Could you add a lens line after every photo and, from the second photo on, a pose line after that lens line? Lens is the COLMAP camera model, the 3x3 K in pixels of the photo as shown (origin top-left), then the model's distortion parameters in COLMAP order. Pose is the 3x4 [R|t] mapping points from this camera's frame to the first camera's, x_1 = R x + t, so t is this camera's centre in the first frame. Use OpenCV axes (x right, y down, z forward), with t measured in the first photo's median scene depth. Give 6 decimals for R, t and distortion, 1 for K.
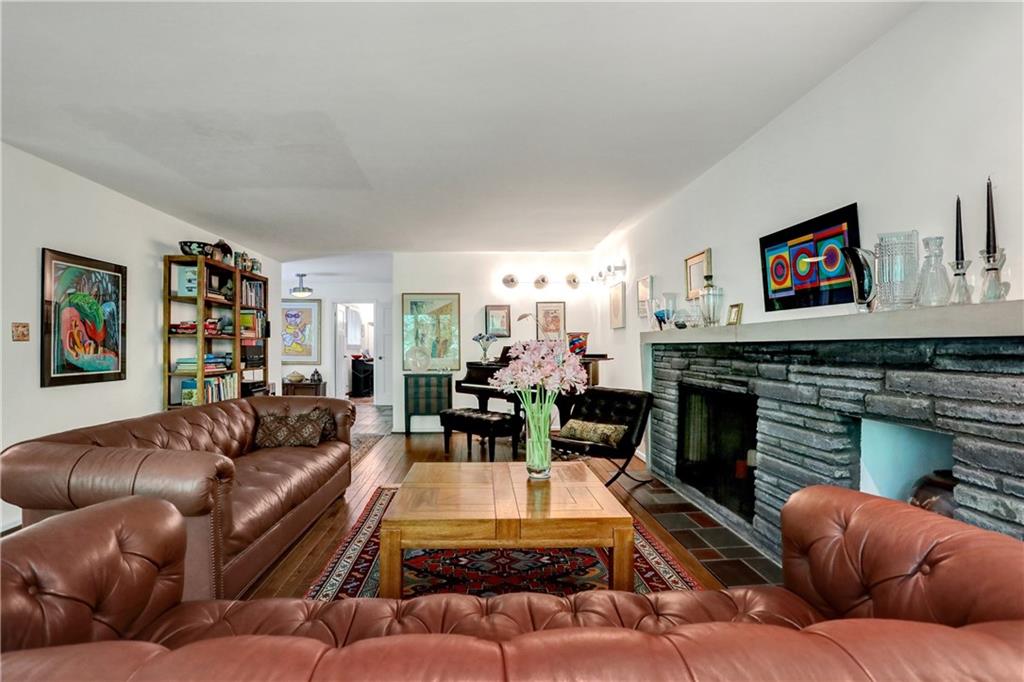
lens RADIAL K [[503.3, 0, 503.5], [0, 503.3, 345.2], [0, 0, 1]] dist [-0.045627, 0.011589]
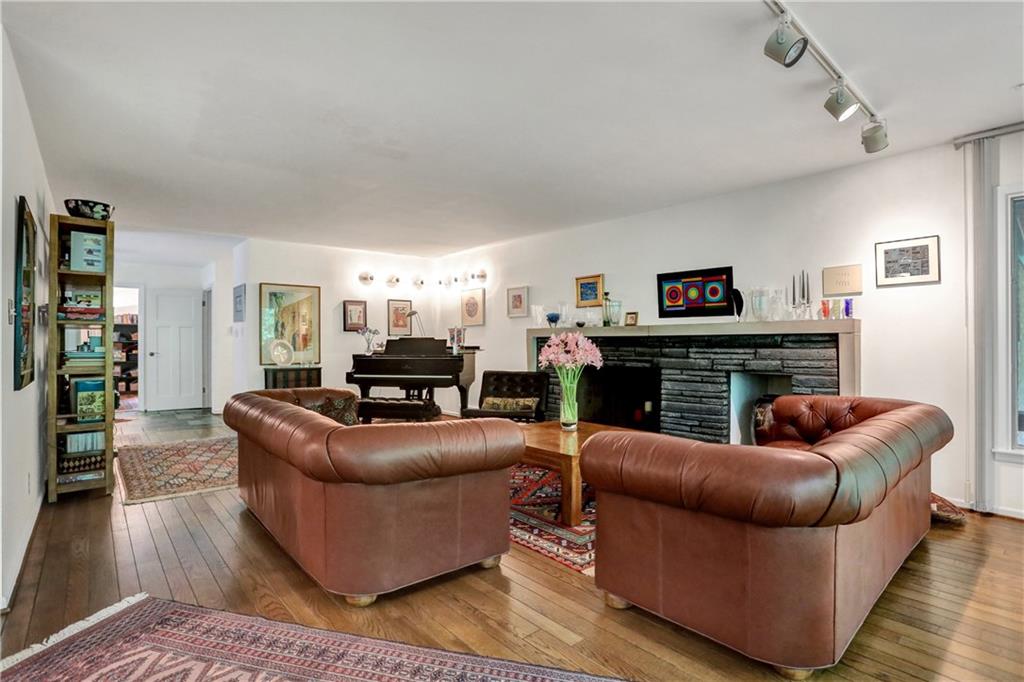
lens RADIAL K [[503.3, 0, 504.3], [0, 503.3, 336.1], [0, 0, 1]] dist [-0.045627, 0.011589]
pose [[0.783378, 0.009968, 0.621466, -0.984212], [-0.001498, 0.999899, -0.014149, 0.019703], [-0.621544, 0.010153, 0.783313, -0.007143]]
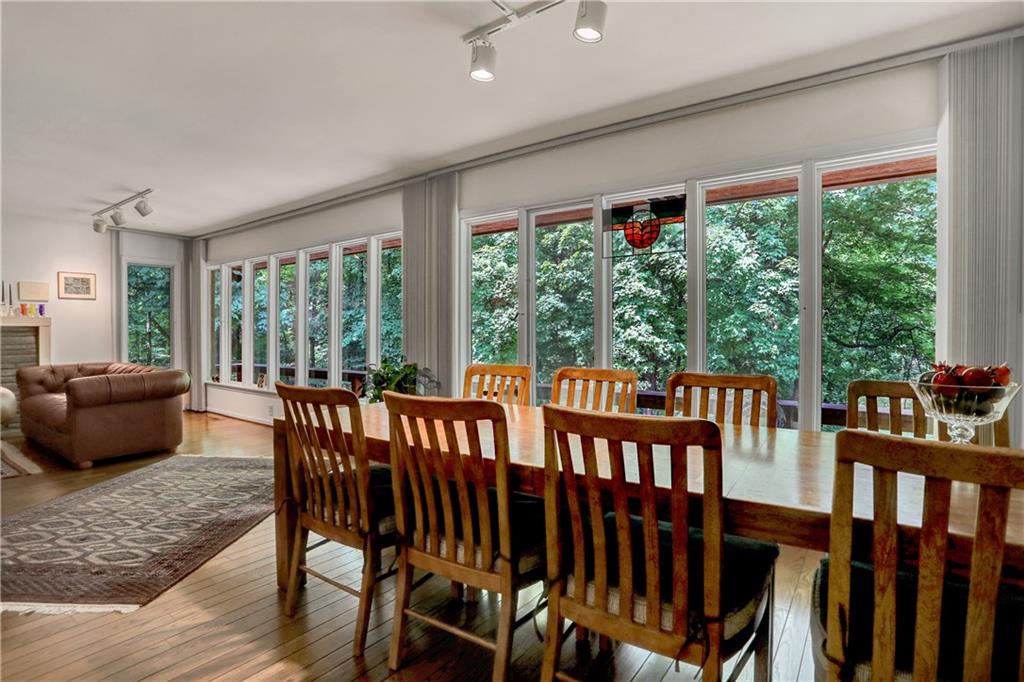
lens RADIAL K [[503.3, 0, 510.4], [0, 503.3, 343.5], [0, 0, 1]] dist [-0.045627, 0.011589]
pose [[-0.794606, -0.002846, 0.607119, -2.258776], [0.007547, 0.999865, 0.014565, 0.051151], [-0.607078, 0.016155, -0.794478, 0.893775]]
